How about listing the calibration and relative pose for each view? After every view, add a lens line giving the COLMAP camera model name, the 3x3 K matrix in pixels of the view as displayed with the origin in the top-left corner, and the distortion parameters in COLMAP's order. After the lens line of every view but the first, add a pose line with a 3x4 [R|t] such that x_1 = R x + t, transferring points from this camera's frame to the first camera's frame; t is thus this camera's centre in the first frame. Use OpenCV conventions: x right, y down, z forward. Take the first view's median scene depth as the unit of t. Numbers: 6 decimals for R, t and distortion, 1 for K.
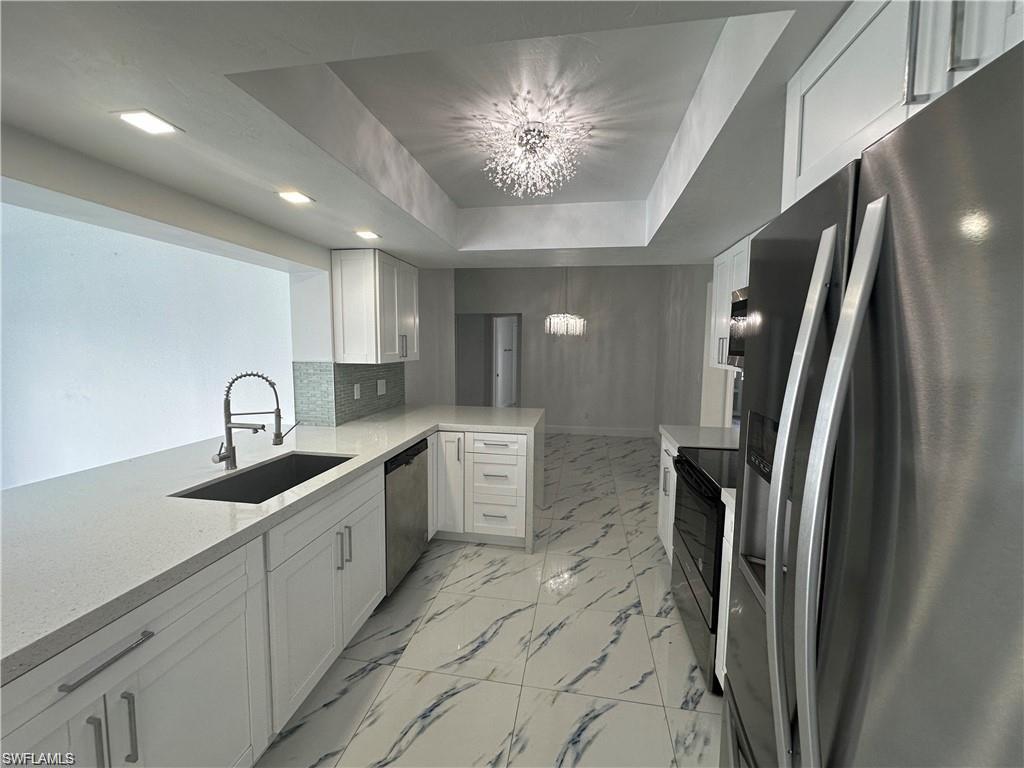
lens RADIAL K [[412.3, 0, 512.6], [0, 412.3, 382.5], [0, 0, 1]] dist [-0.003099, 0.000267]
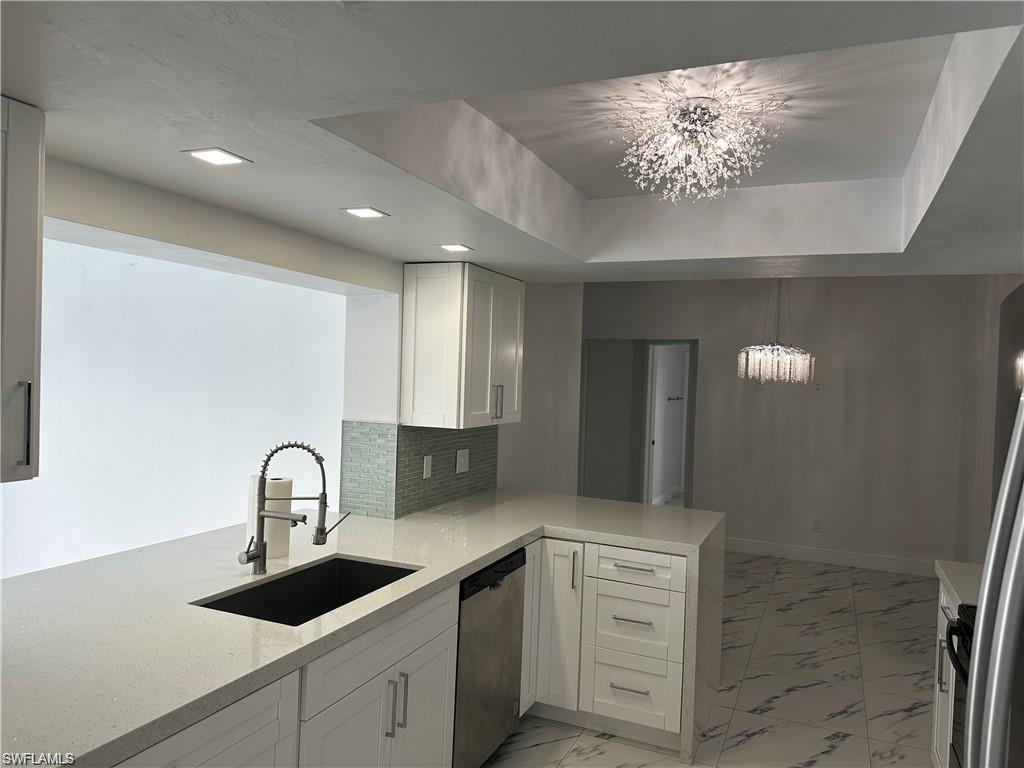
lens RADIAL K [[717.2, 0, 514.5], [0, 717.2, 384.3], [0, 0, 1]] dist [0.116483, -0.180709]
pose [[0.970760, 0.029309, -0.238257, 0.046159], [-0.049073, 0.995788, -0.077449, -0.039669], [0.234984, 0.086876, 0.968109, -0.147730]]
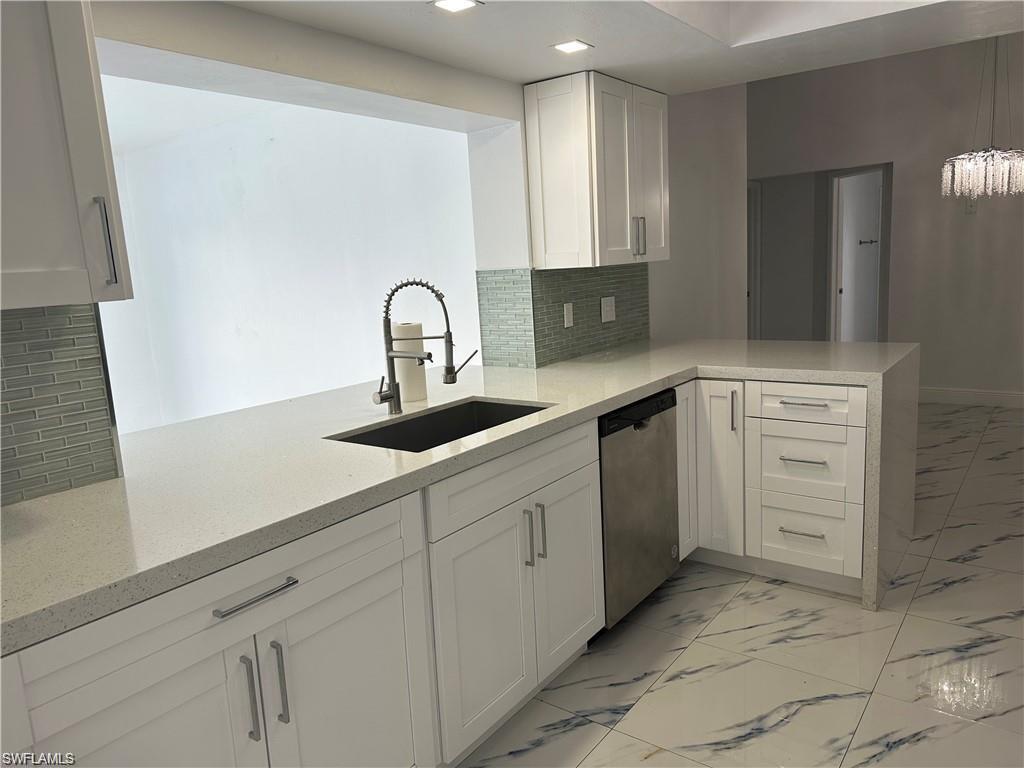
lens RADIAL K [[717.2, 0, 514.5], [0, 717.2, 384.3], [0, 0, 1]] dist [0.116483, -0.180709]
pose [[0.888244, 0.019123, -0.458974, 0.078867], [0.022230, 0.996173, 0.084527, 0.045672], [0.458834, -0.085284, 0.884420, -0.027819]]
